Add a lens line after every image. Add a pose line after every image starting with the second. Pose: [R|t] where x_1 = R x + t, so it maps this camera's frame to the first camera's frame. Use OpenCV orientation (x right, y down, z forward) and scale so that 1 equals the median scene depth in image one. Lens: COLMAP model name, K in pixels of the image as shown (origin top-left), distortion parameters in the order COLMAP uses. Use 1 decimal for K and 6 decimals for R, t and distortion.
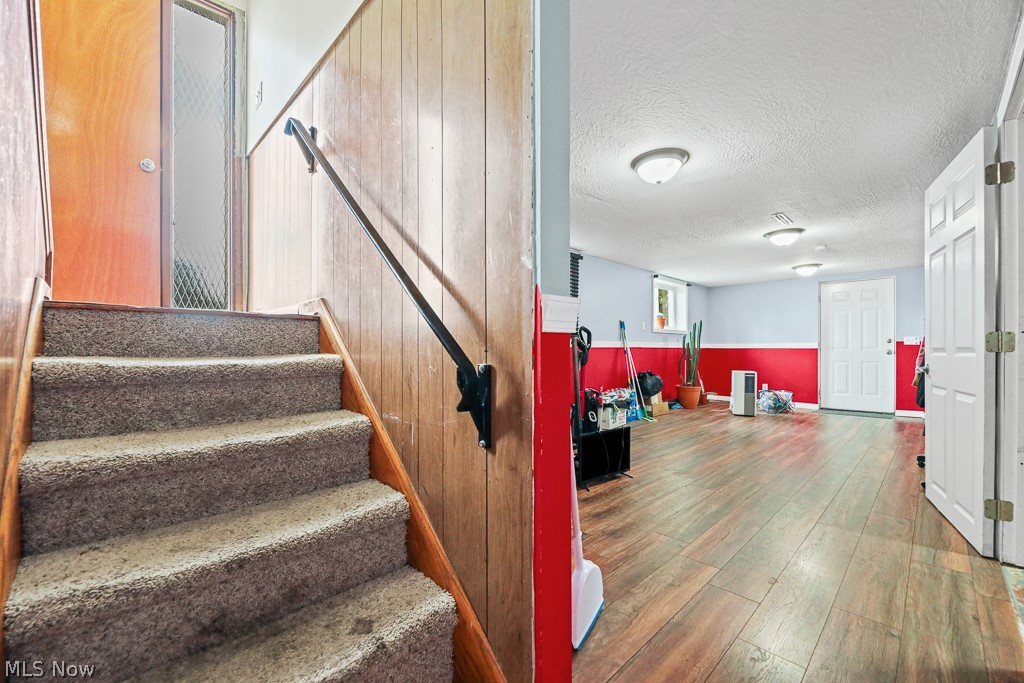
lens RADIAL K [[418.5, 0, 509.5], [0, 418.5, 339.7], [0, 0, 1]] dist [-0.004665, -0.000672]
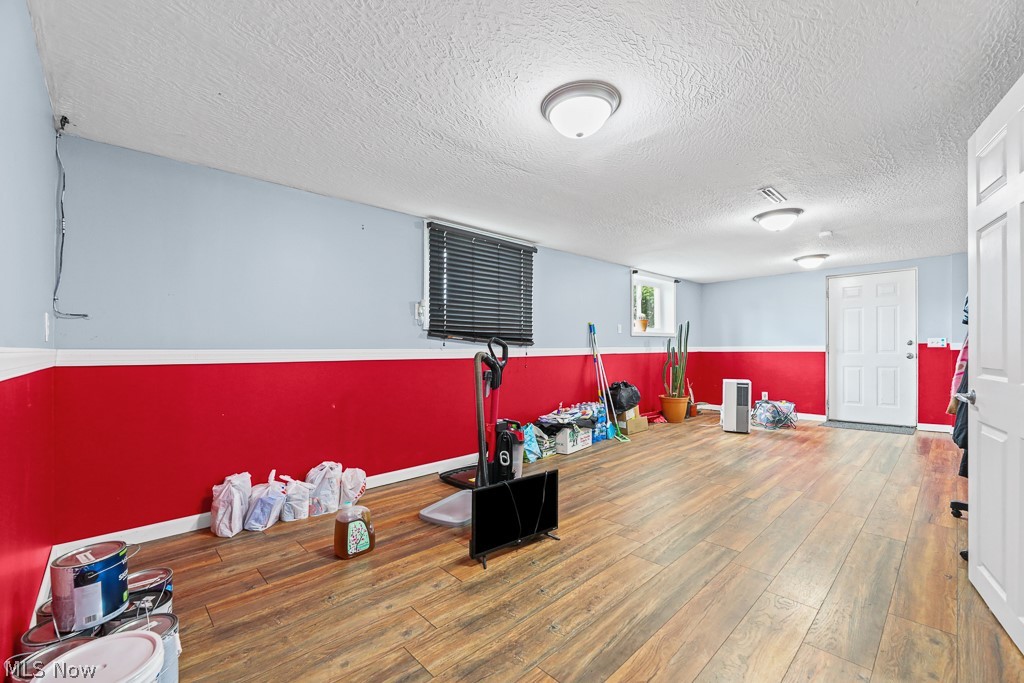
lens RADIAL K [[413.1, 0, 506.1], [0, 413.1, 343.0], [0, 0, 1]] dist [0.000276, -0.002737]
pose [[0.999430, -0.009184, -0.032493, 0.122873], [0.009521, 0.999902, 0.010225, -0.016282], [0.032396, -0.010529, 0.999420, 0.142426]]
